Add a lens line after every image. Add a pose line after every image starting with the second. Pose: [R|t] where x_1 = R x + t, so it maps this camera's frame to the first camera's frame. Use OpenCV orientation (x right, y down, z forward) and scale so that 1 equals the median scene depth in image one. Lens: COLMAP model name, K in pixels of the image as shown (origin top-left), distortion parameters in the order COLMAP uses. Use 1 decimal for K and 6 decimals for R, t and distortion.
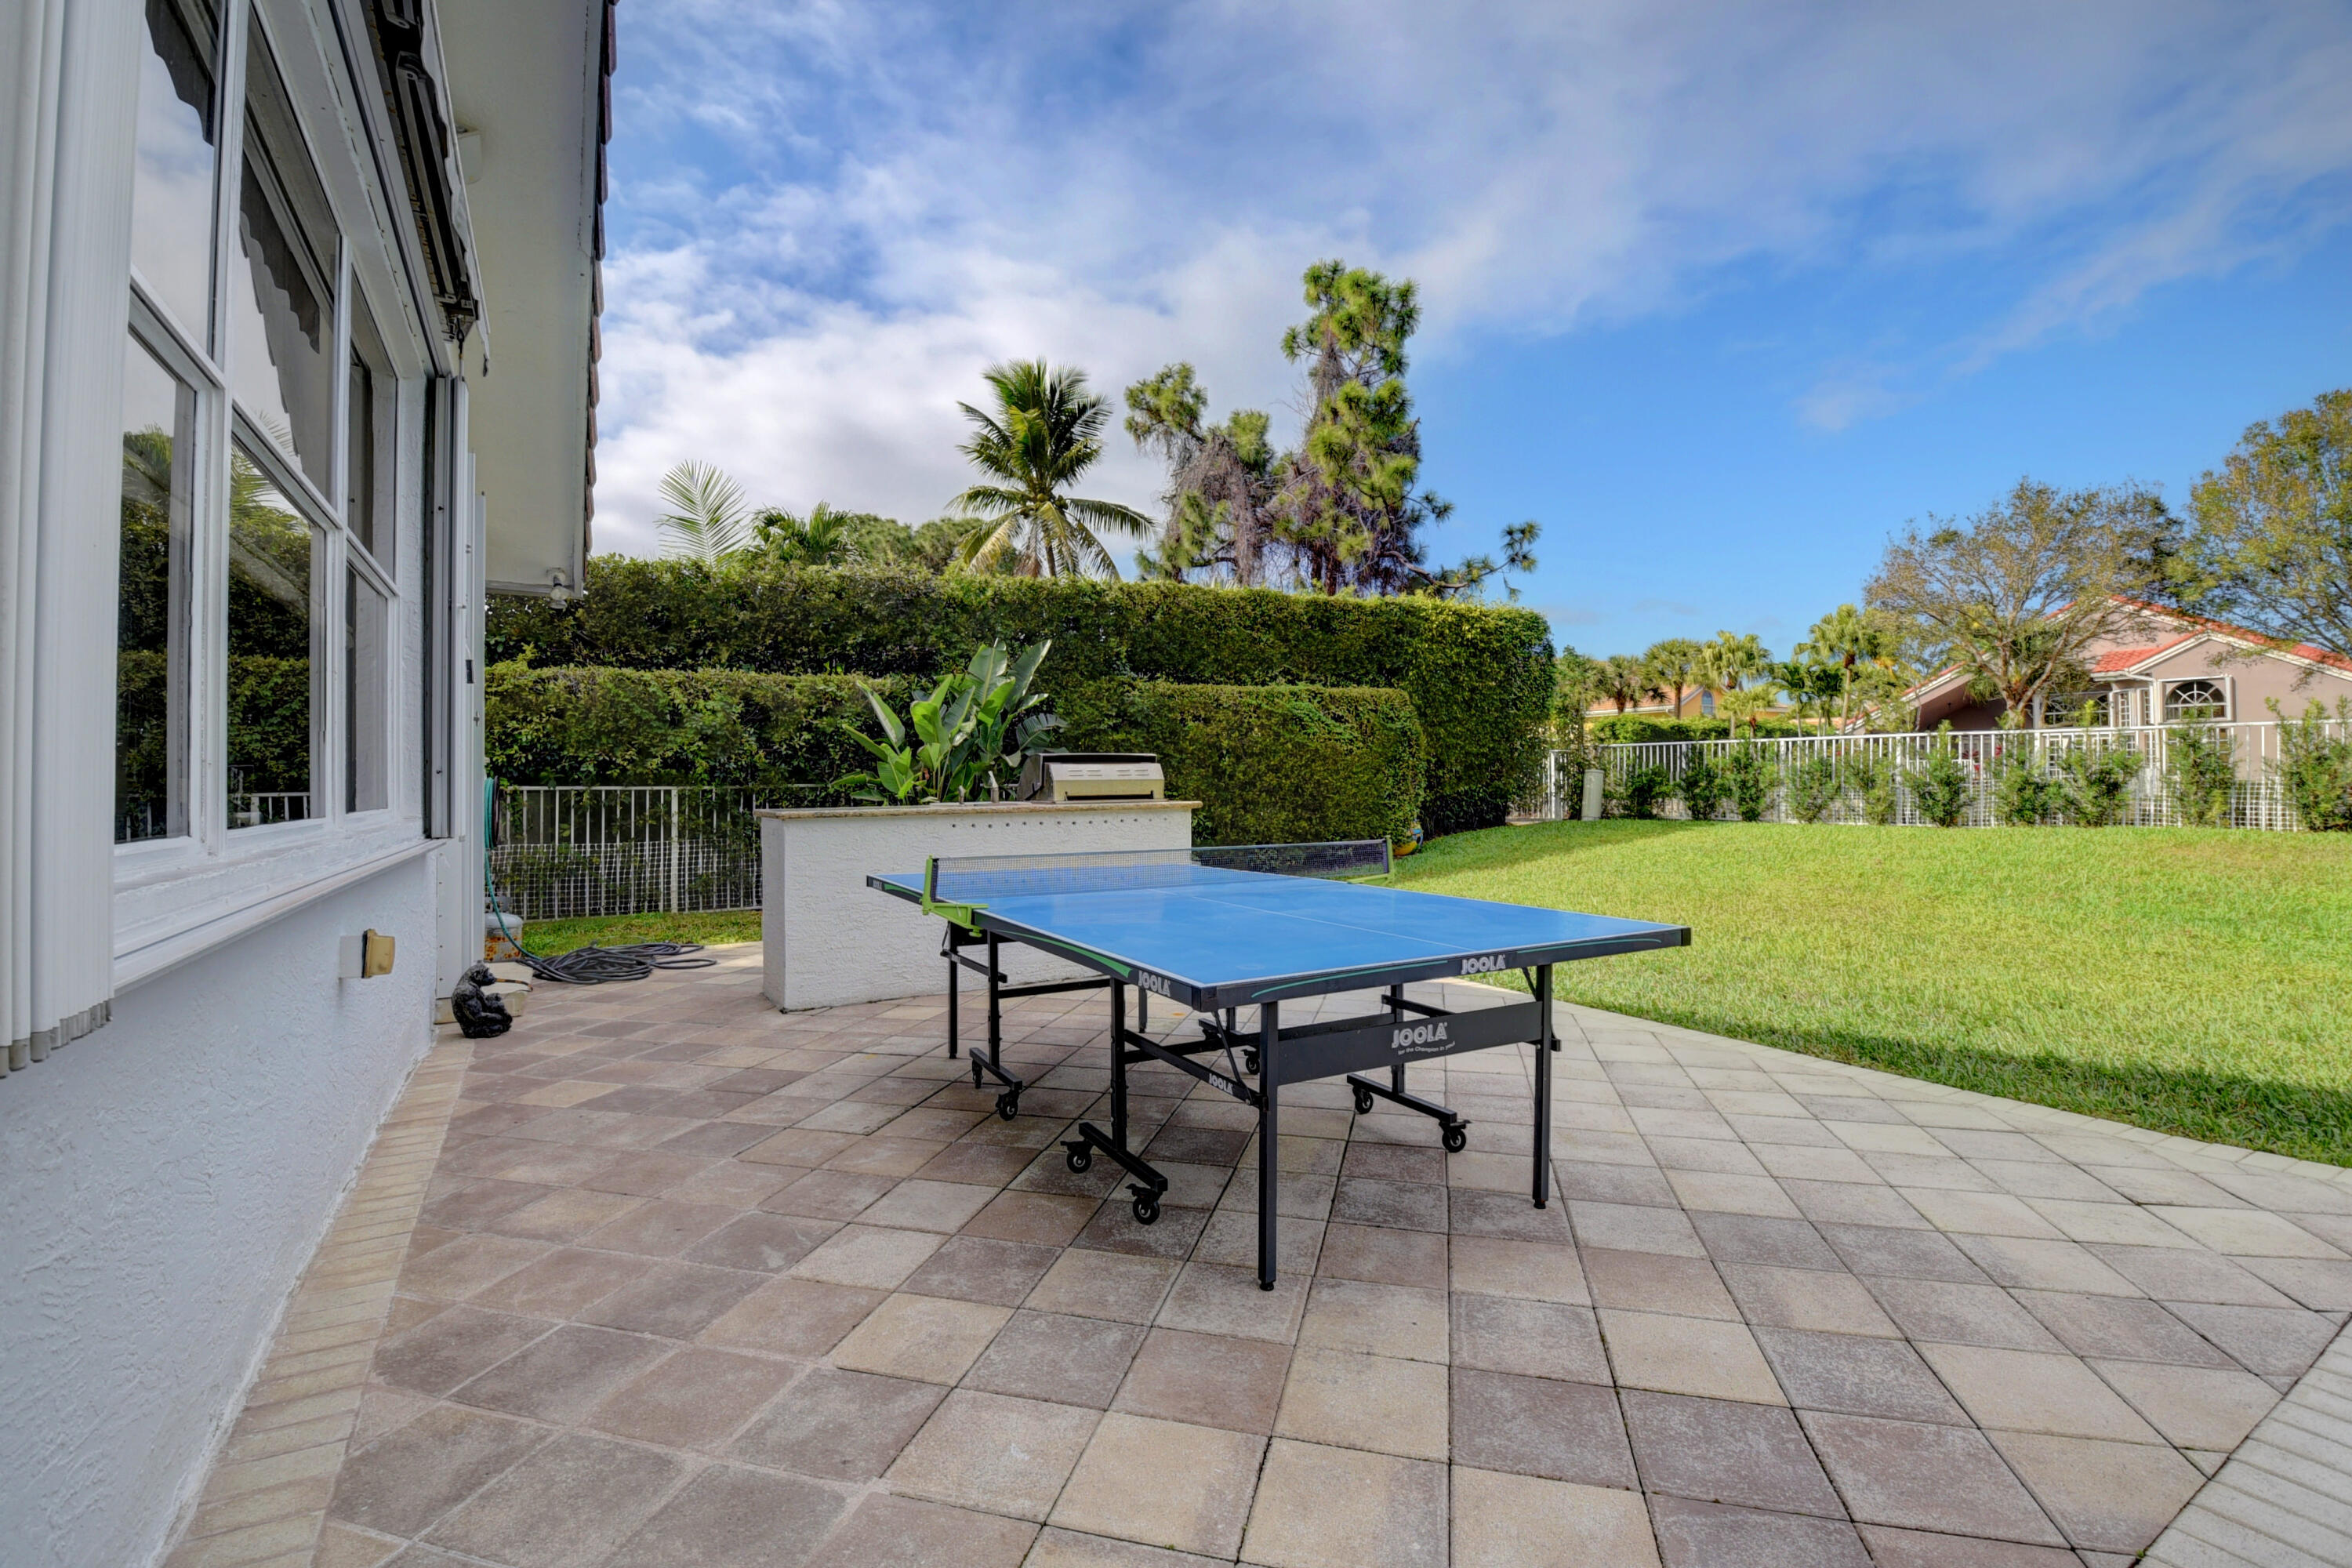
lens RADIAL K [[1026.7, 0, 1141.5], [0, 1026.7, 763.4], [0, 0, 1]] dist [0.001300, -0.024001]
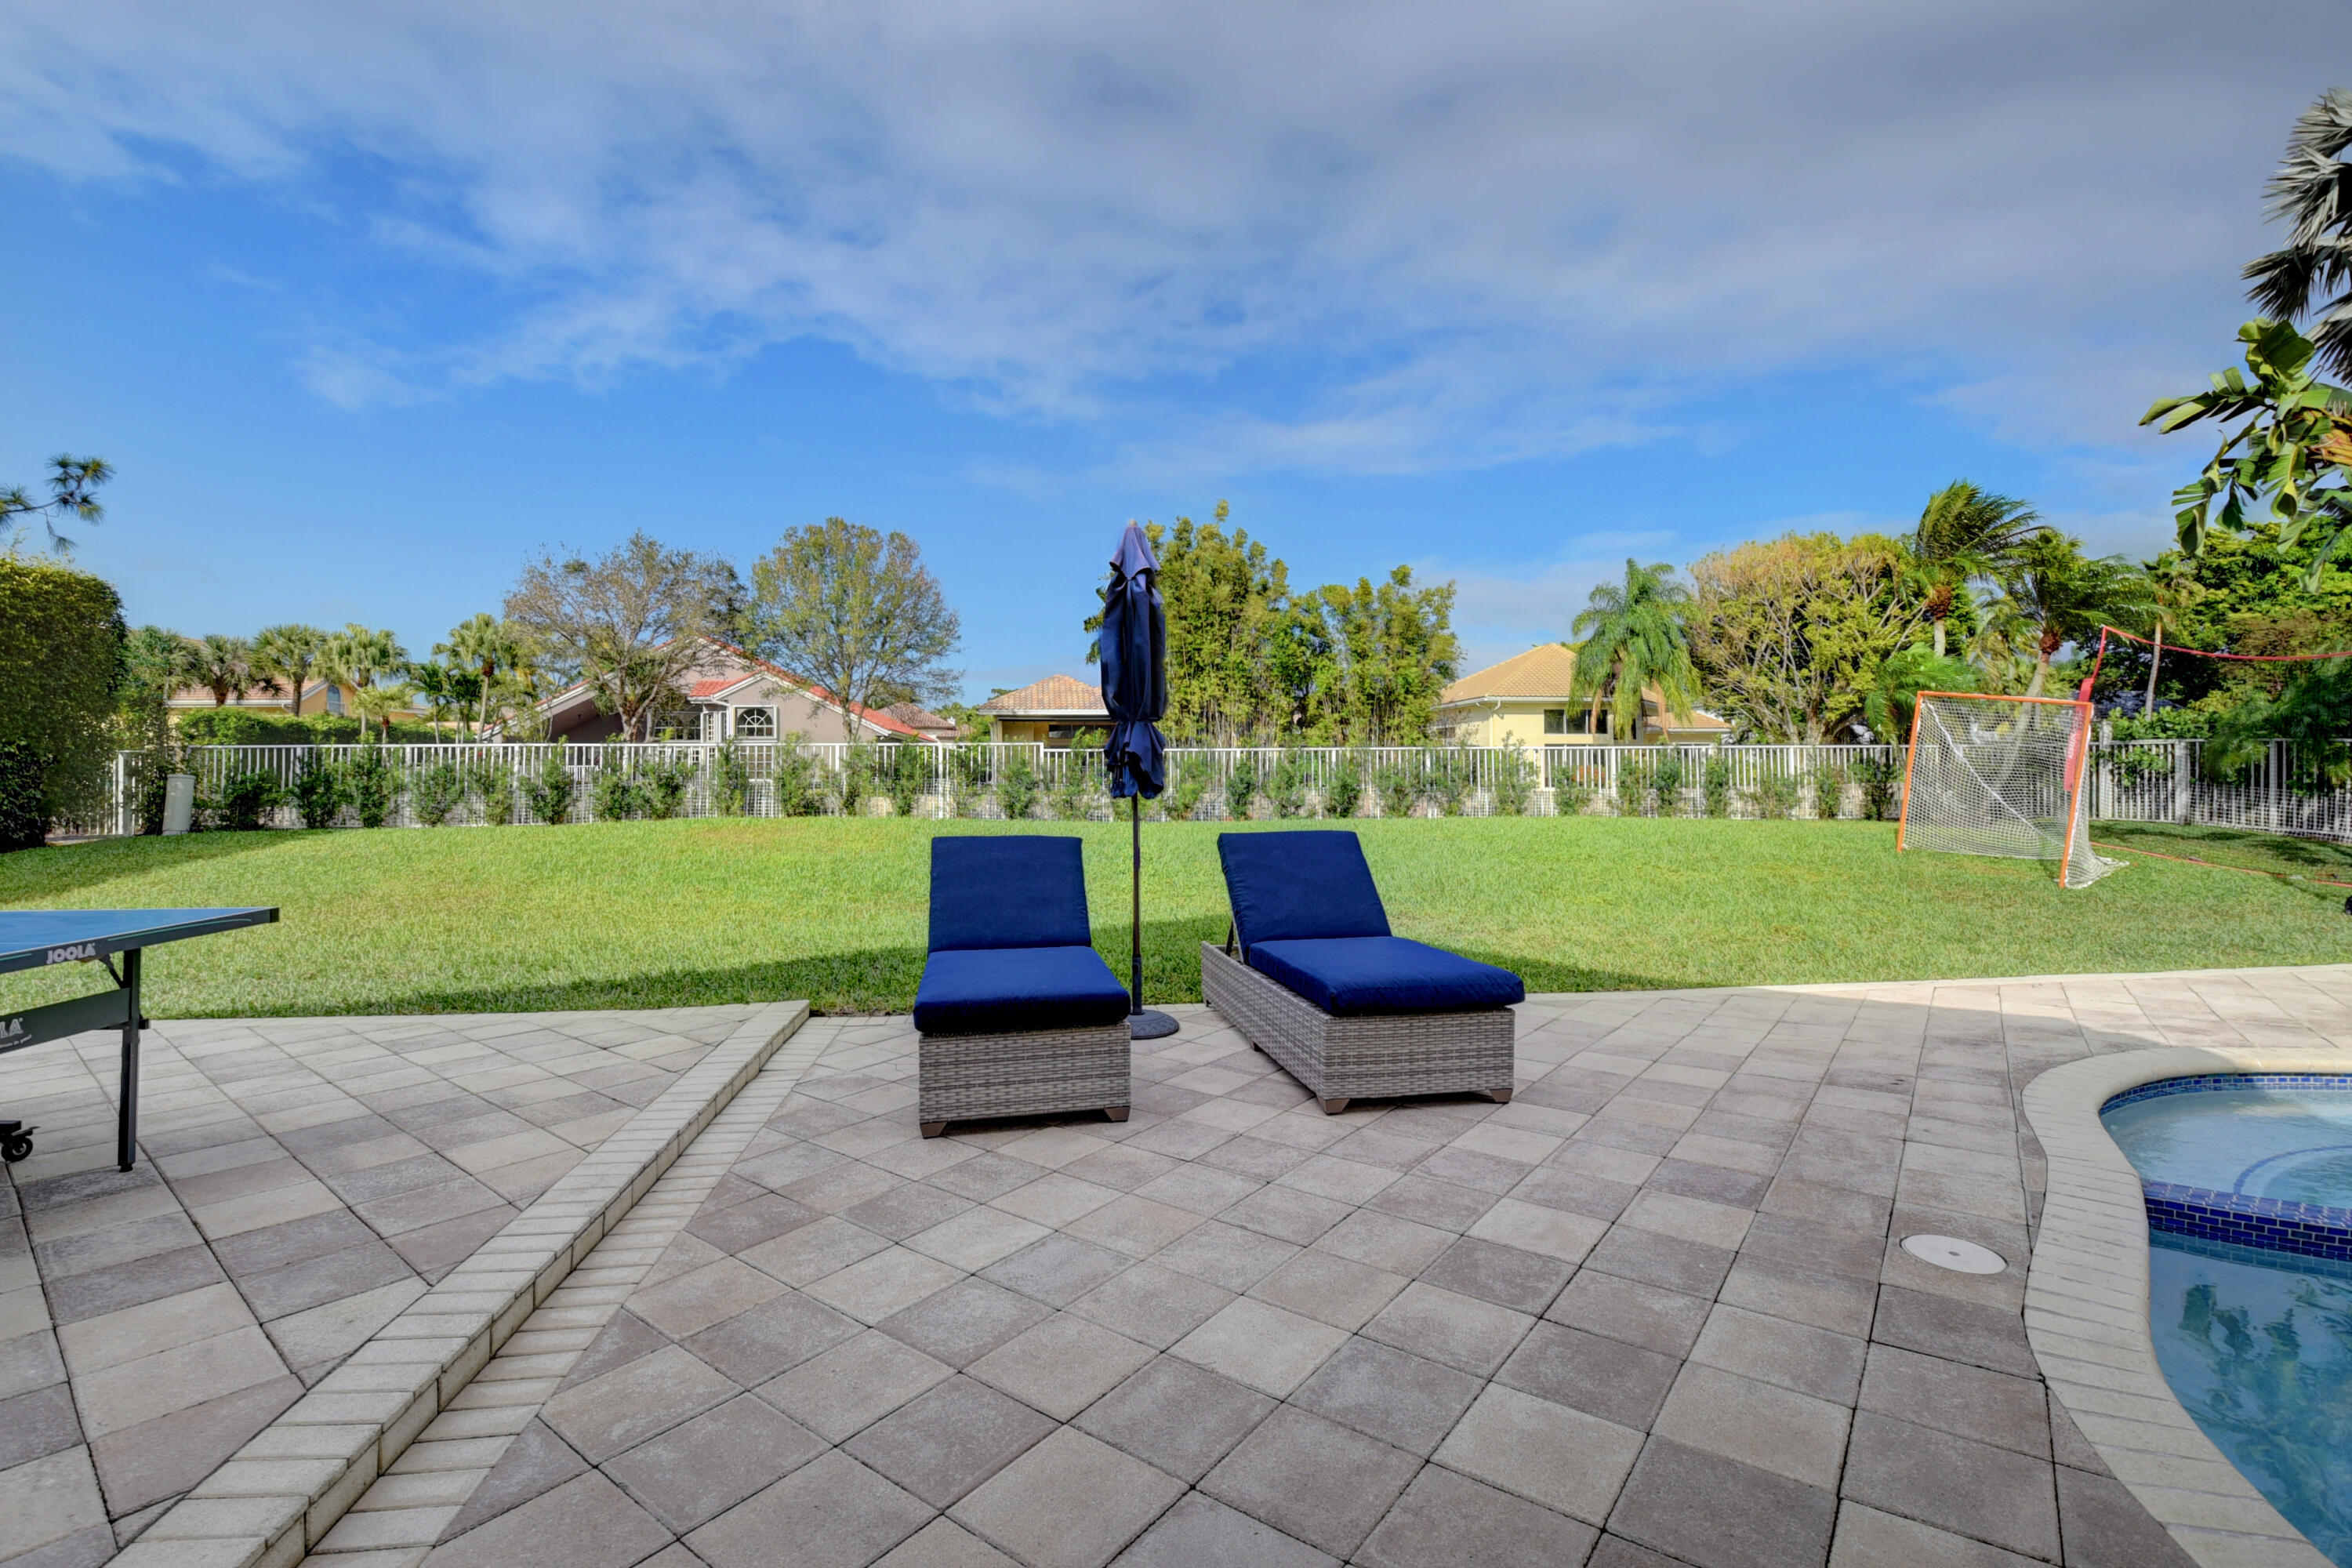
lens RADIAL K [[1034.9, 0, 1166.8], [0, 1034.9, 761.2], [0, 0, 1]] dist [0.010889, -0.023434]
pose [[0.378788, 0.013164, 0.925390, -0.031985], [-0.008223, 0.999907, -0.010859, -0.002241], [-0.925447, -0.003496, 0.378861, -0.070684]]
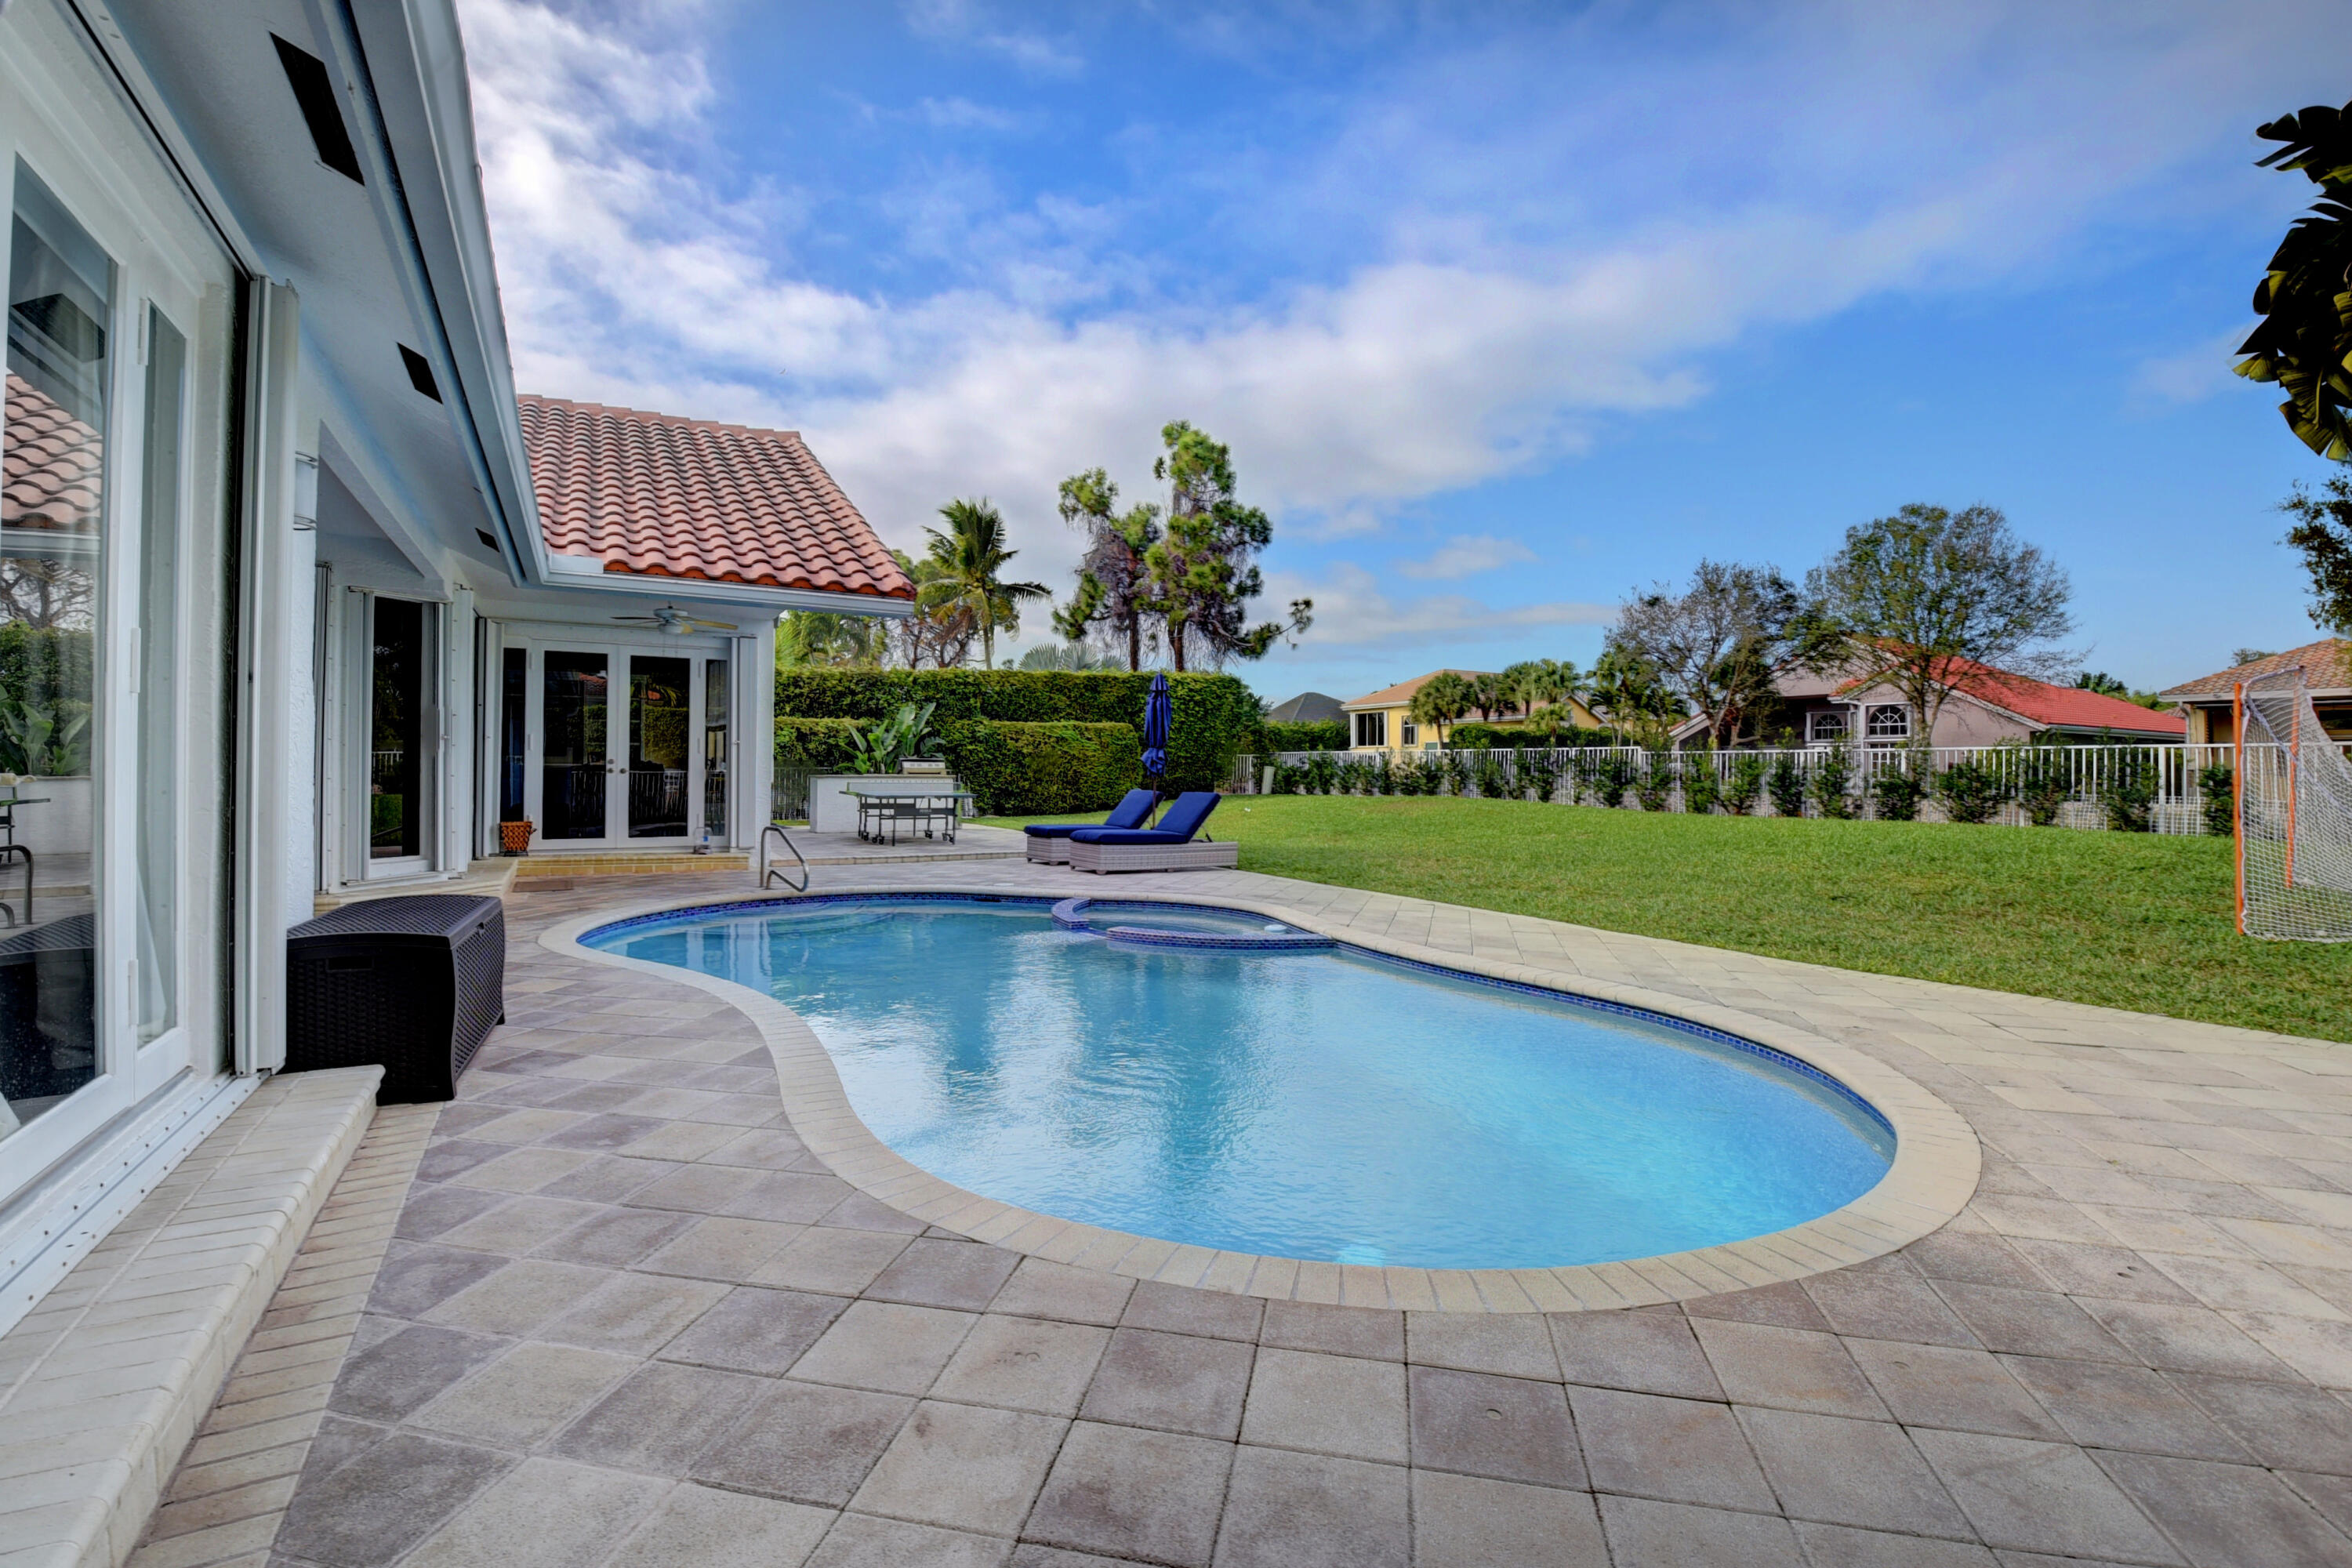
lens RADIAL K [[1034.9, 0, 1166.8], [0, 1034.9, 761.2], [0, 0, 1]] dist [0.010889, -0.023434]
pose [[0.999826, 0.016526, 0.008626, 0.227749], [-0.016607, 0.999818, 0.009390, -0.014961], [-0.008469, -0.009532, 0.999919, -0.716190]]
